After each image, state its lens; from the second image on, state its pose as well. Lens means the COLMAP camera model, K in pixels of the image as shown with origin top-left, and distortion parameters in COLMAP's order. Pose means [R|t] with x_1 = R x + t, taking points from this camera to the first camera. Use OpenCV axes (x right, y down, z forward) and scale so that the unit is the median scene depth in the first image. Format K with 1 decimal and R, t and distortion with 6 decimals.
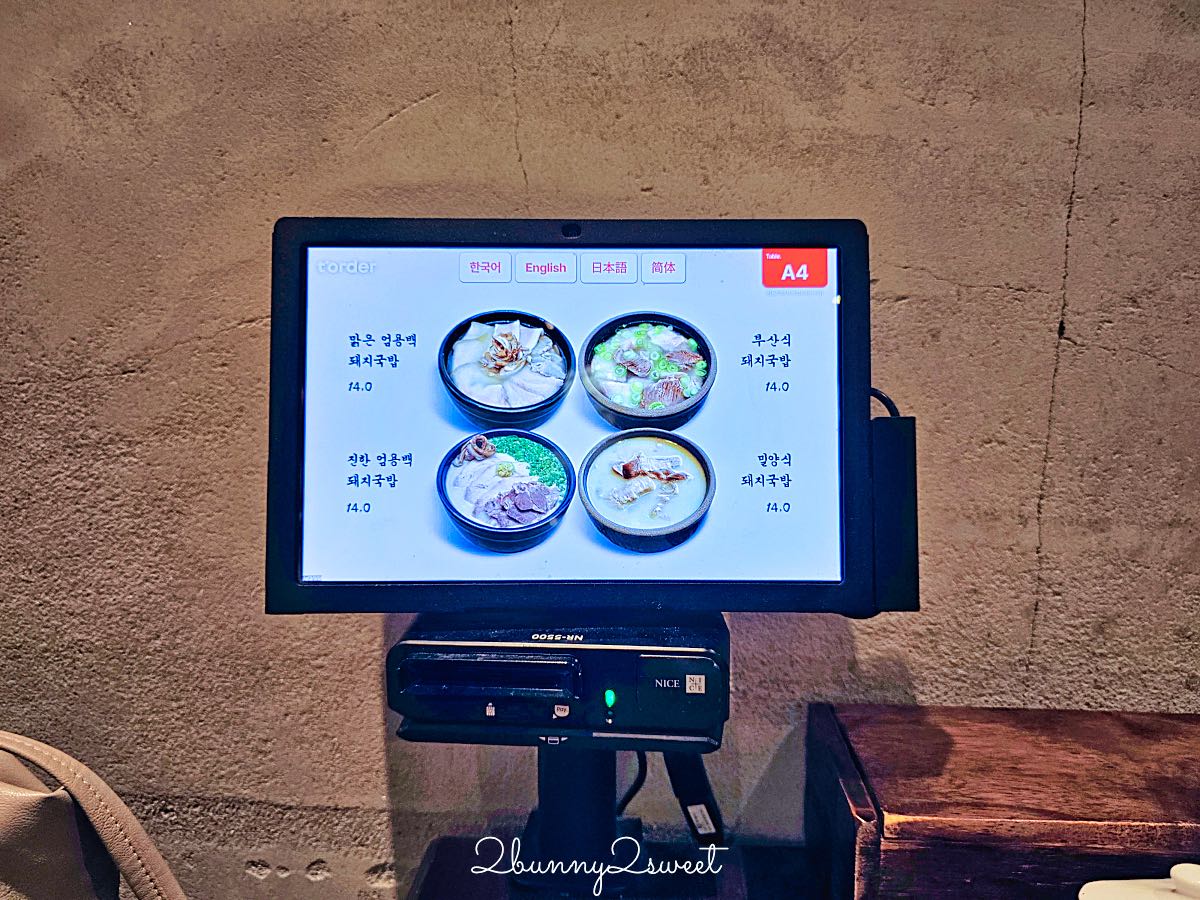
lens RADIAL K [[847.0, 0, 600.0], [0, 847.0, 450.0], [0, 0, 1]] dist [0.028202, -0.044922]
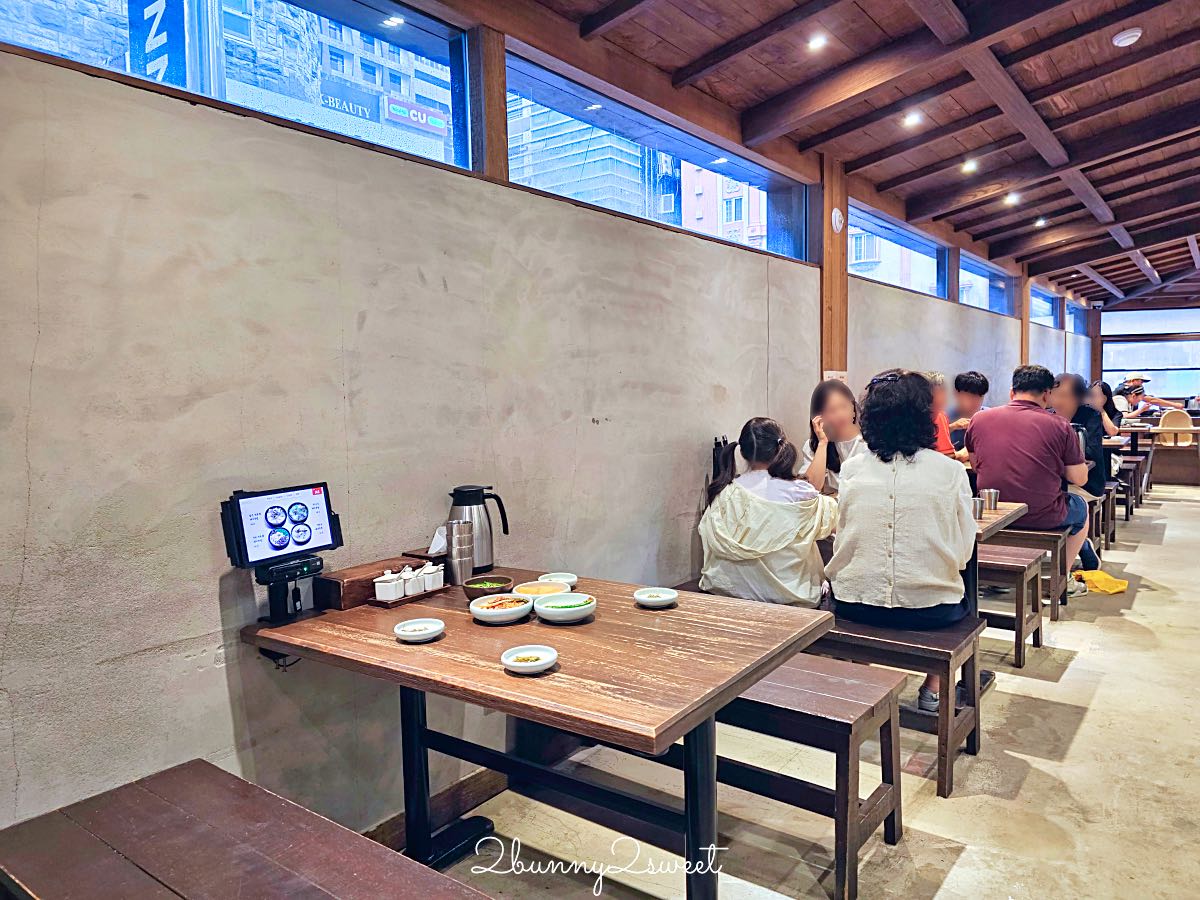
lens RADIAL K [[847.0, 0, 600.0], [0, 847.0, 450.0], [0, 0, 1]] dist [0.028202, -0.044922]
pose [[0.560758, -0.093439, 0.822691, -3.392805], [0.137038, 0.990382, 0.019078, -0.337675], [-0.816561, 0.102042, 0.568169, -3.851738]]
